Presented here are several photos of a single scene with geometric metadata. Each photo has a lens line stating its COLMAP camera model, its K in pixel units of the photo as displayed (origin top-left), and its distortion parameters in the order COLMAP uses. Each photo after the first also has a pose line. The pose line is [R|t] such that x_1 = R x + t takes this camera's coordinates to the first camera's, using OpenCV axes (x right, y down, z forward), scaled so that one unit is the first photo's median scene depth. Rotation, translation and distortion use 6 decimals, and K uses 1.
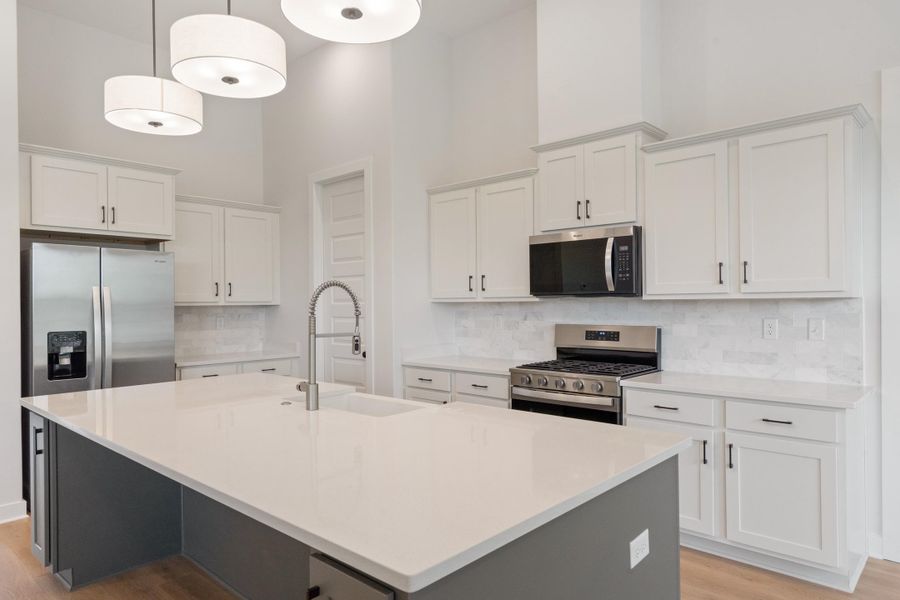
lens RADIAL K [[568.0, 0, 441.3], [0, 568.0, 303.1], [0, 0, 1]] dist [0.001233, -0.000998]
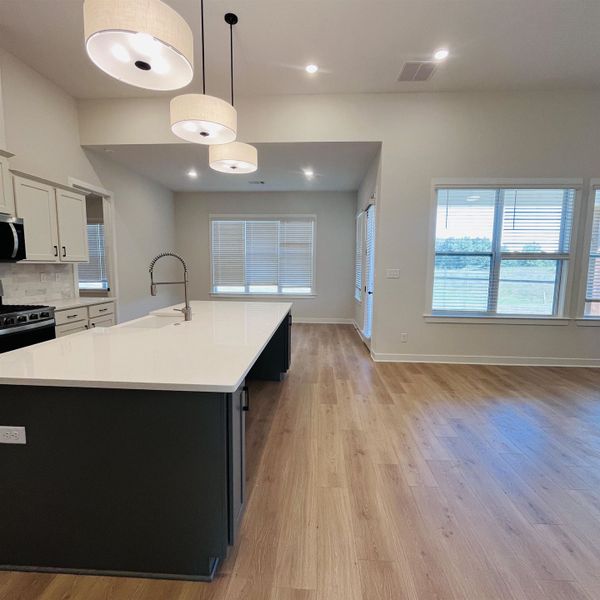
lens RADIAL K [[320.9, 0, 299.9], [0, 320.9, 298.6], [0, 0, 1]] dist [-0.007394, 0.000151]
pose [[-0.633907, -0.074423, 0.769820, -0.867290], [-0.001902, 0.995506, 0.094676, 0.007781], [-0.773407, 0.058552, -0.631200, 0.922006]]
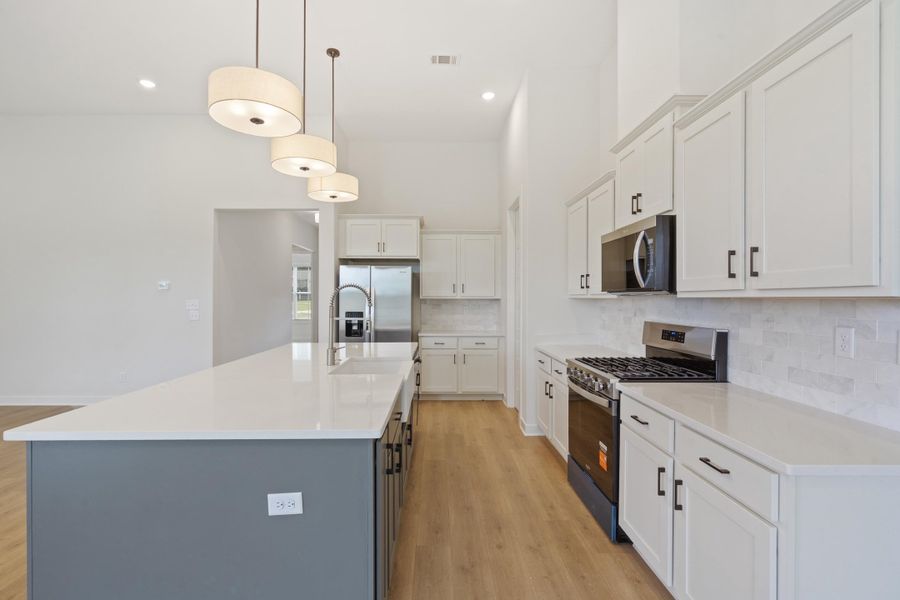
lens RADIAL K [[406.5, 0, 444.9], [0, 406.5, 300.3], [0, 0, 1]] dist [-0.010573, 0.000263]
pose [[0.693601, 0.013856, -0.720226, 0.538936], [-0.008655, 0.999903, 0.010902, -0.005027], [0.720307, -0.001328, 0.693654, 0.294237]]
